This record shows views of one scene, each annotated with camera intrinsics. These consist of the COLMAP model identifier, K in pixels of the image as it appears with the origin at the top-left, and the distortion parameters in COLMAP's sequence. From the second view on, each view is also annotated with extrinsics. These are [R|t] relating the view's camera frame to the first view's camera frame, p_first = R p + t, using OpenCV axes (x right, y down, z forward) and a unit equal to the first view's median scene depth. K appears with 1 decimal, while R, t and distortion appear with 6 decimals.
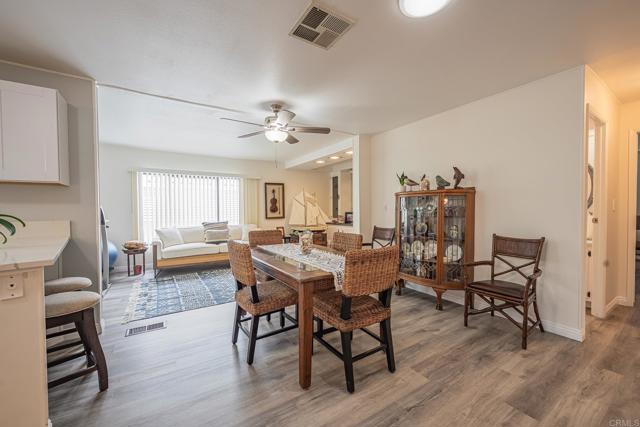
lens RADIAL K [[256.3, 0, 318.6], [0, 256.3, 216.0], [0, 0, 1]] dist [-0.003446, 0.000896]
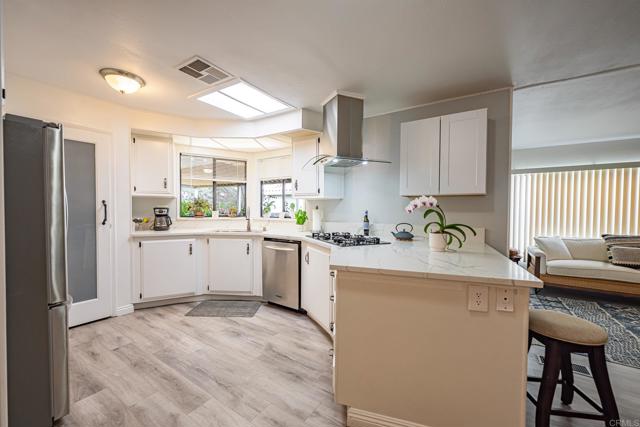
lens RADIAL K [[256.3, 0, 320.7], [0, 256.3, 211.2], [0, 0, 1]] dist [-0.003446, 0.000896]
pose [[0.407283, 0.013493, -0.913202, -0.117874], [-0.034024, 0.999421, -0.000407, -0.012113], [0.912668, 0.031237, 0.407507, -0.024168]]
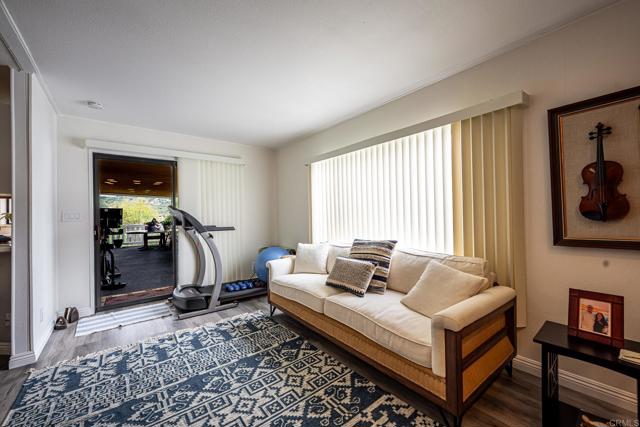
lens RADIAL K [[256.3, 0, 319.8], [0, 256.3, 211.5], [0, 0, 1]] dist [-0.003446, 0.000896]
pose [[0.113138, -0.005624, -0.993563, 0.037693], [-0.005985, 0.999962, -0.006341, -0.024060], [0.993561, 0.006663, 0.113100, 0.870311]]
